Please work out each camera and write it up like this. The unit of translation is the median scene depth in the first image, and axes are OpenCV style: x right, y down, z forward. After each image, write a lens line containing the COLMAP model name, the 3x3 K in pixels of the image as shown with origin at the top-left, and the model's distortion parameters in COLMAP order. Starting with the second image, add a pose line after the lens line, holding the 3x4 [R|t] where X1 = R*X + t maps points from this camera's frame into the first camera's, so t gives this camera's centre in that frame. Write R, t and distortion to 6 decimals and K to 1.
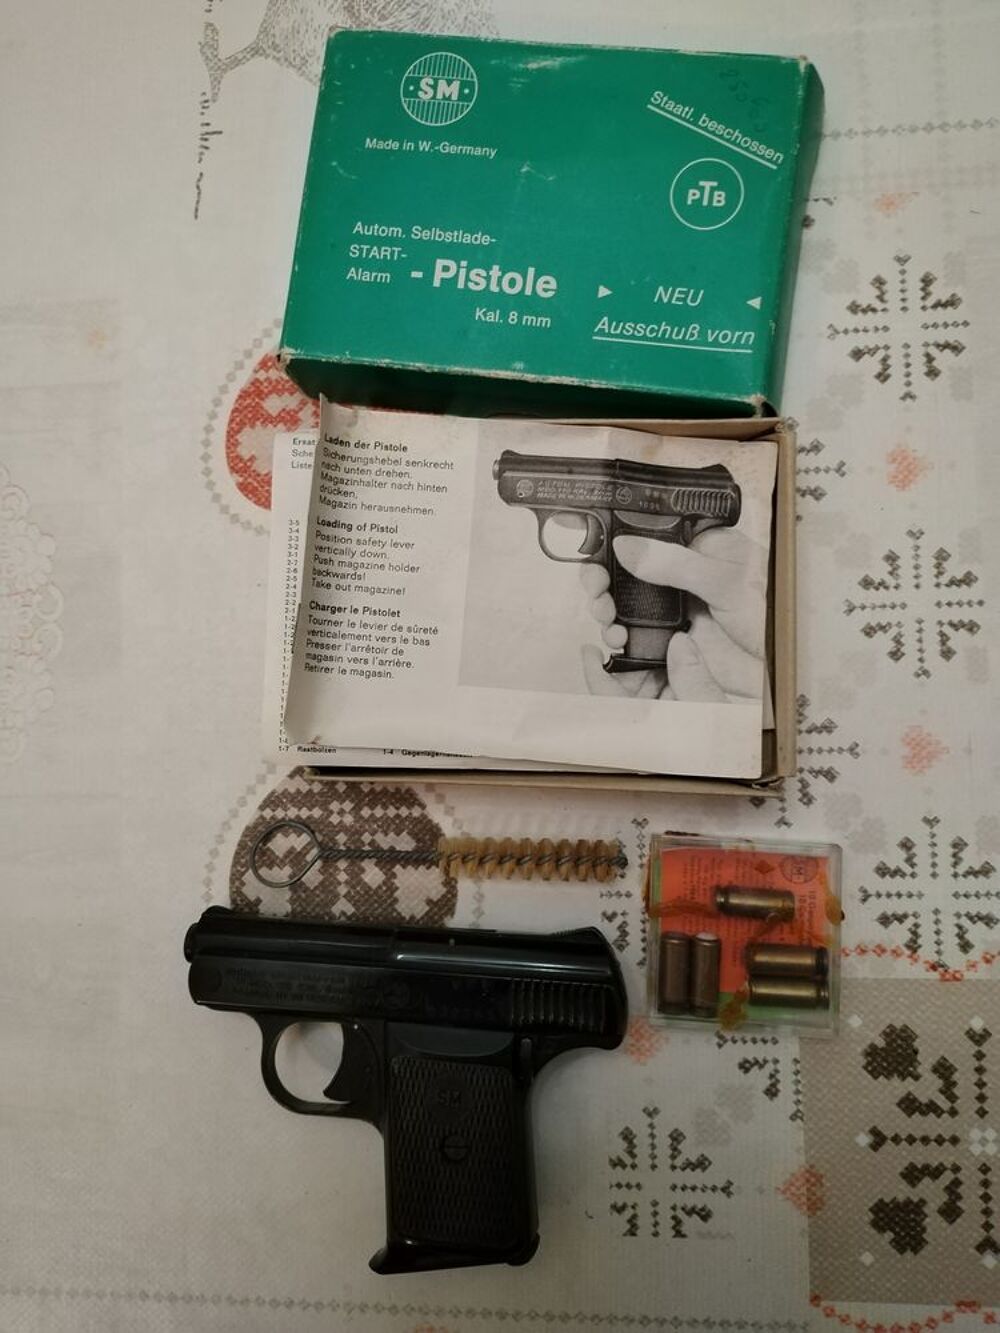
lens RADIAL K [[985.0, 0, 500.0], [0, 985.0, 666.5], [0, 0, 1]] dist [0.055883, -0.089839]
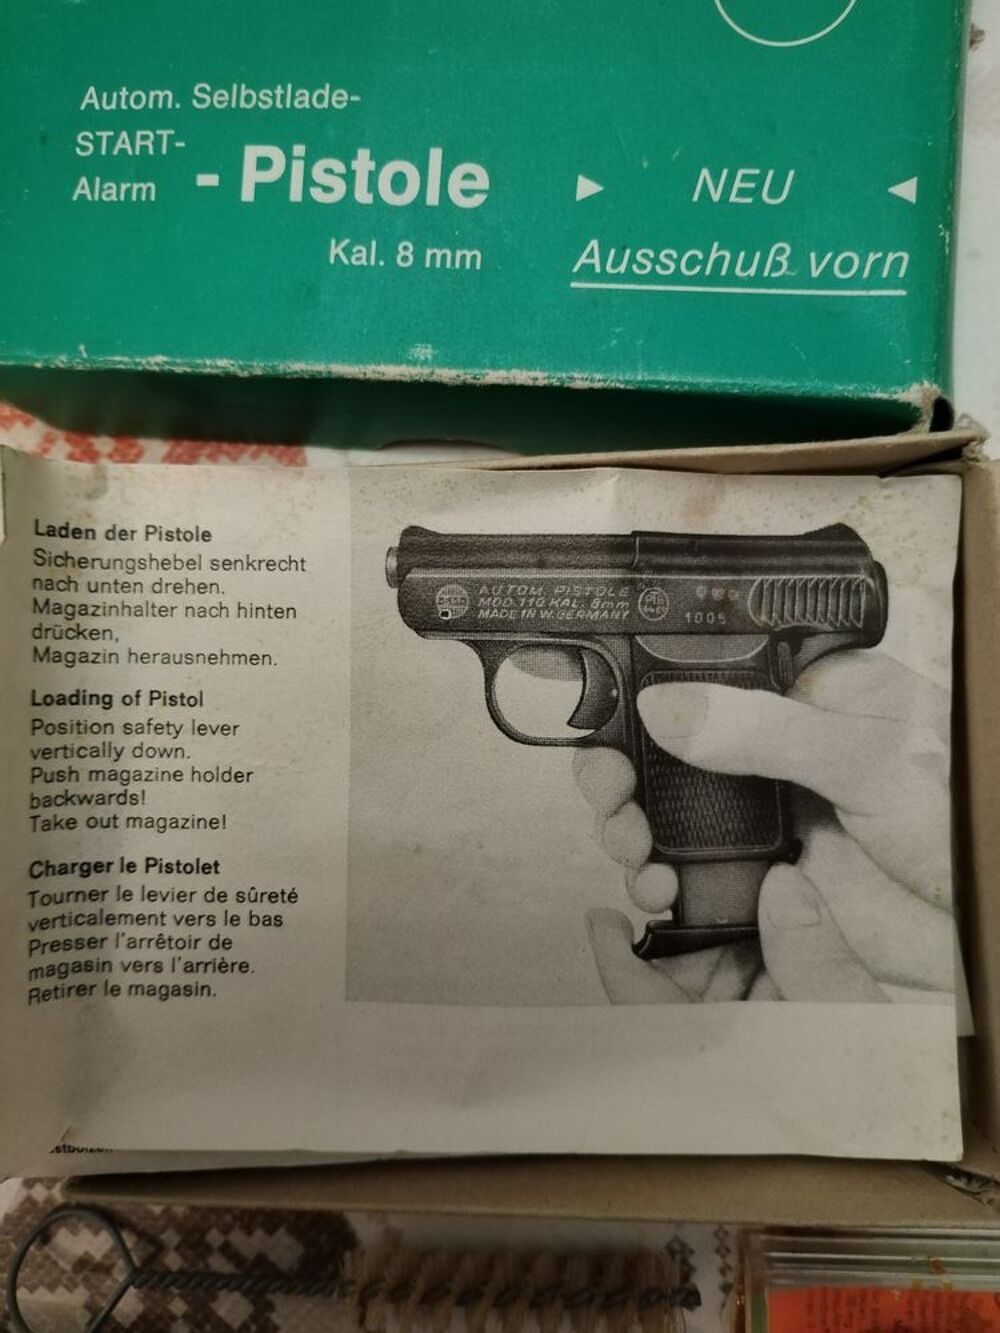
lens RADIAL K [[1021.1, 0, 500.0], [0, 1021.1, 666.5], [0, 0, 1]] dist [0.046927, -0.100626]
pose [[0.997875, -0.064398, -0.009890, 0.051837], [0.064737, 0.997138, 0.039062, -0.165834], [0.007346, -0.039620, 0.999188, 0.485539]]
